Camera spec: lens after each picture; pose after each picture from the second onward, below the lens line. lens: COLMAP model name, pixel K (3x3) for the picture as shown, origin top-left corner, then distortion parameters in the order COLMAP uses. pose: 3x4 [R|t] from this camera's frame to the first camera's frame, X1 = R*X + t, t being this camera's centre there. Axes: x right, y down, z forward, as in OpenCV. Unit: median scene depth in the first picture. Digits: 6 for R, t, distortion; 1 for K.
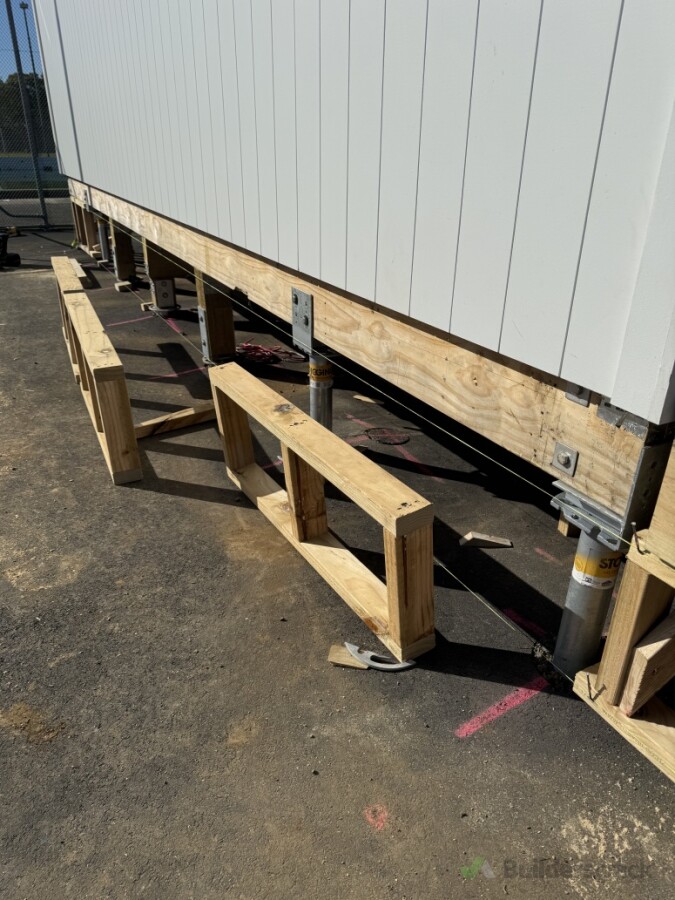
lens RADIAL K [[646.5, 0, 336.2], [0, 646.5, 448.9], [0, 0, 1]] dist [0.023662, -0.005591]
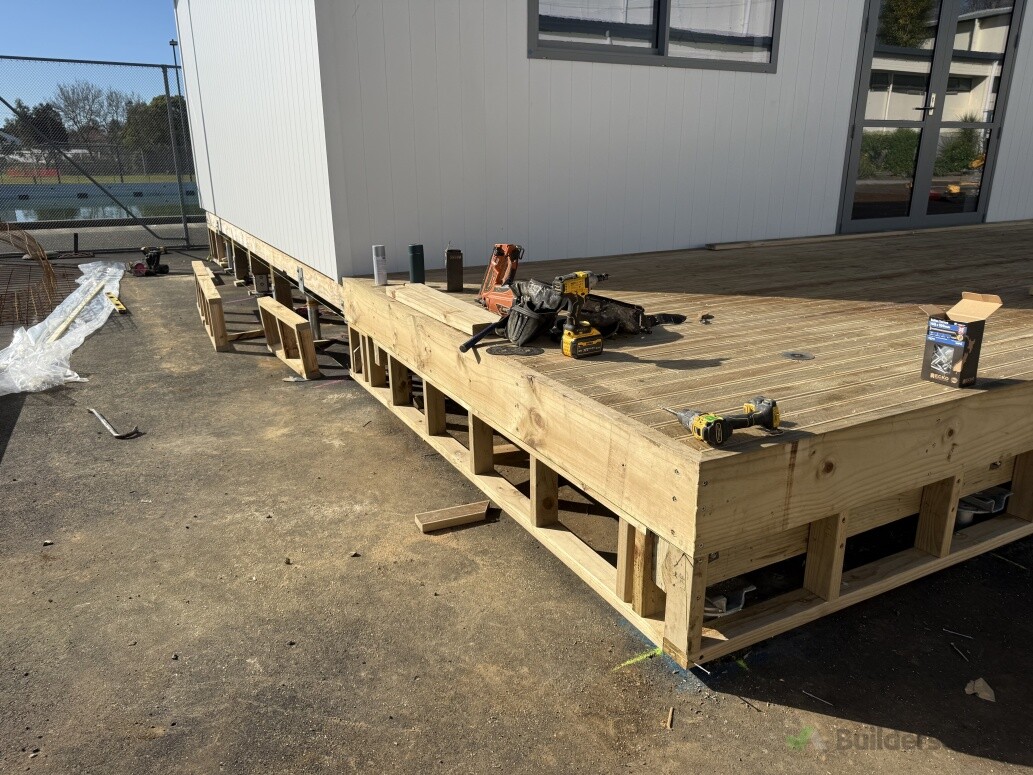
lens RADIAL K [[742.0, 0, 515.4], [0, 742.0, 391.6], [0, 0, 1]] dist [0.023662, -0.005591]
pose [[0.999834, -0.016159, 0.008425, 0.292851], [0.017149, 0.990690, -0.135055, 0.243429], [-0.006164, 0.135177, 0.990802, -0.676538]]
